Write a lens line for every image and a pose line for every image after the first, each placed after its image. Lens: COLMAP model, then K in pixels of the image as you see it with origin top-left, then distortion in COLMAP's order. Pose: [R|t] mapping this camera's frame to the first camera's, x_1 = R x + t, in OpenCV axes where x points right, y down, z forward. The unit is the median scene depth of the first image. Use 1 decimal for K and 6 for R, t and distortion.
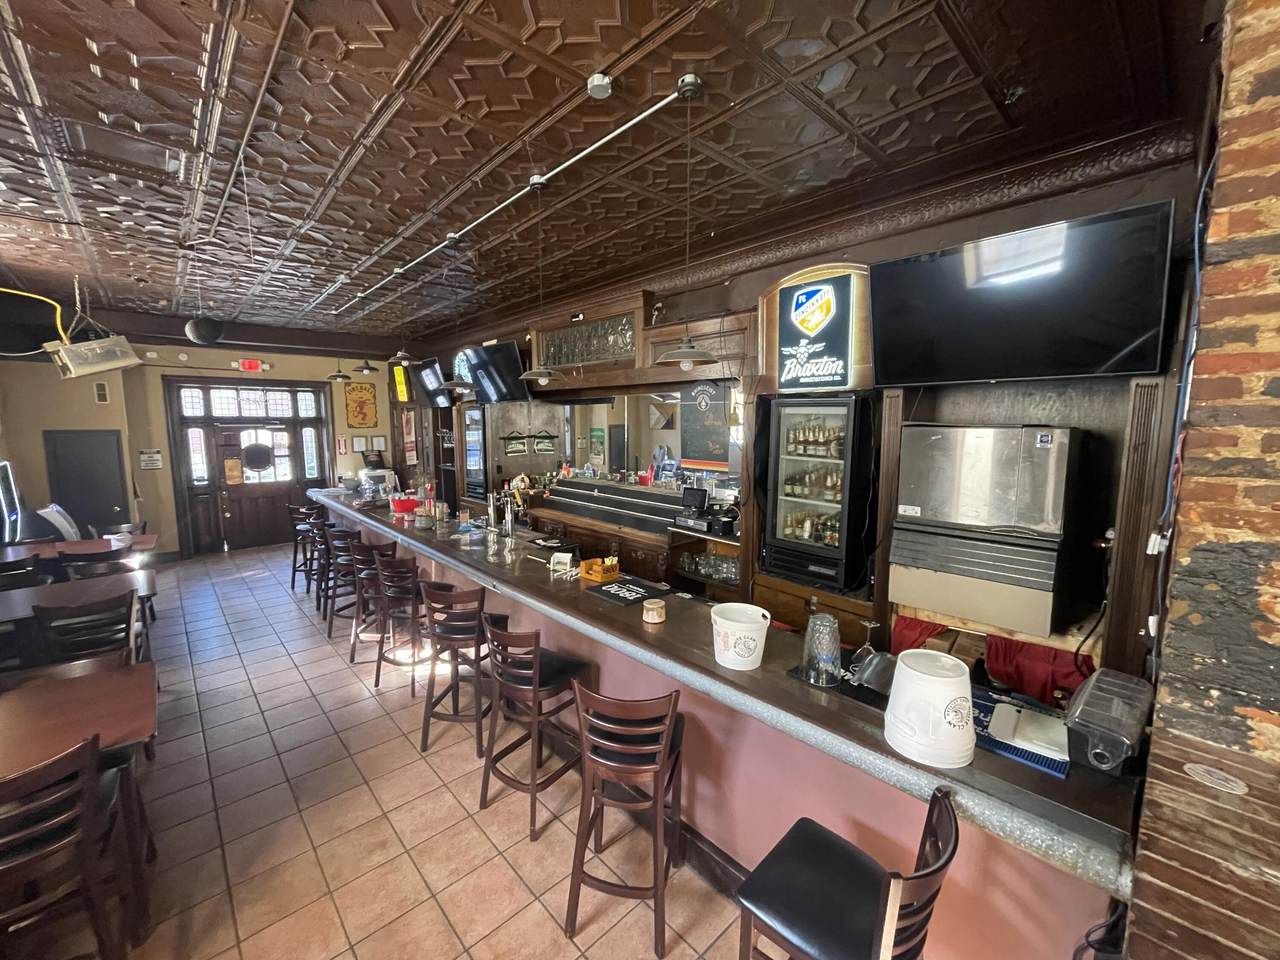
lens RADIAL K [[513.6, 0, 641.3], [0, 513.6, 480.7], [0, 0, 1]] dist [-0.004510, 0.000492]
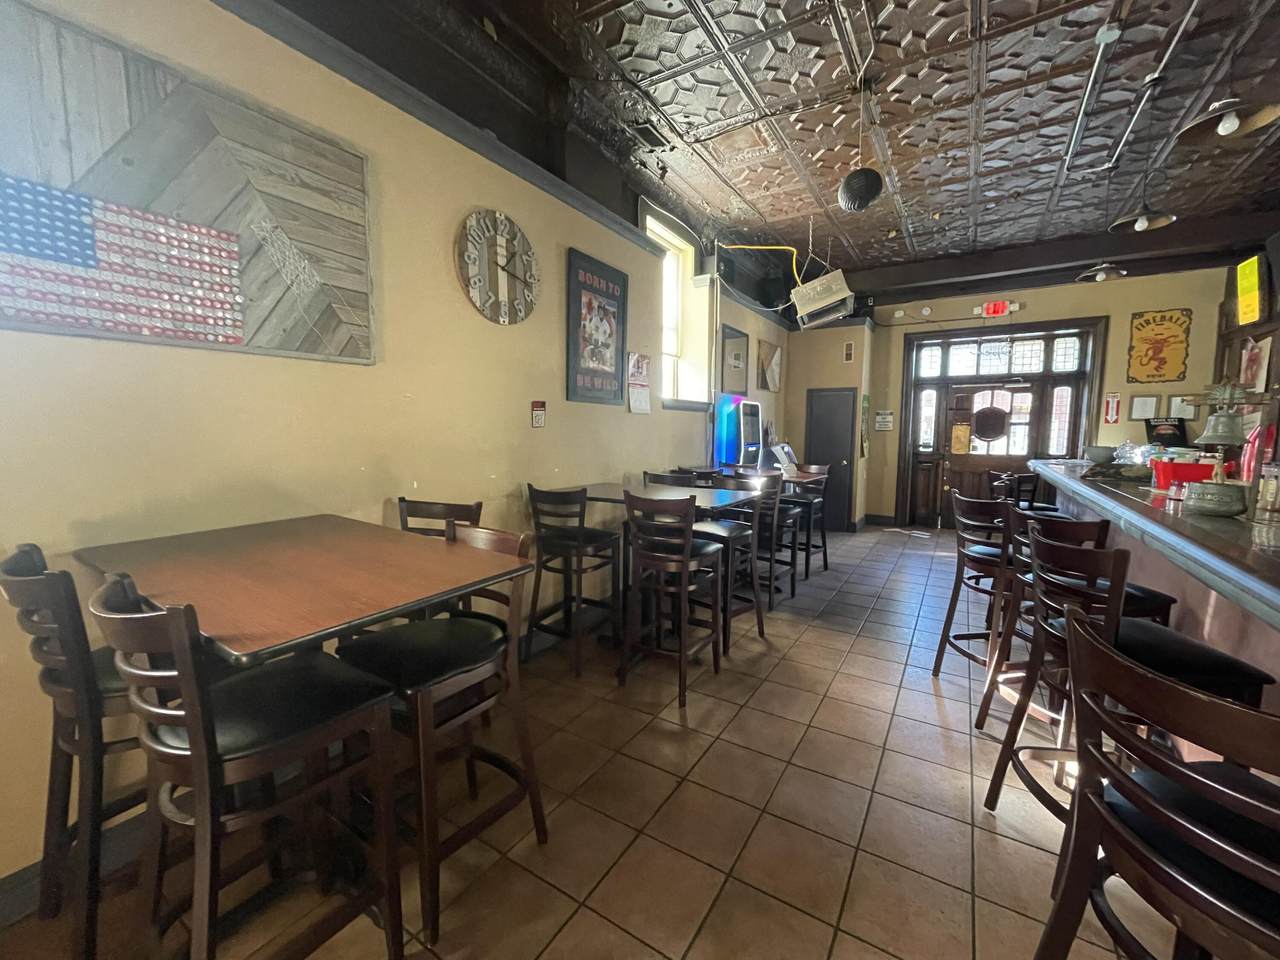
lens RADIAL K [[513.6, 0, 643.1], [0, 513.6, 480.9], [0, 0, 1]] dist [-0.004510, 0.000492]
pose [[0.244043, 0.095766, -0.965024, -0.084167], [-0.117264, 0.990724, 0.068662, 0.054848], [0.962648, 0.096407, 0.253009, 0.271752]]
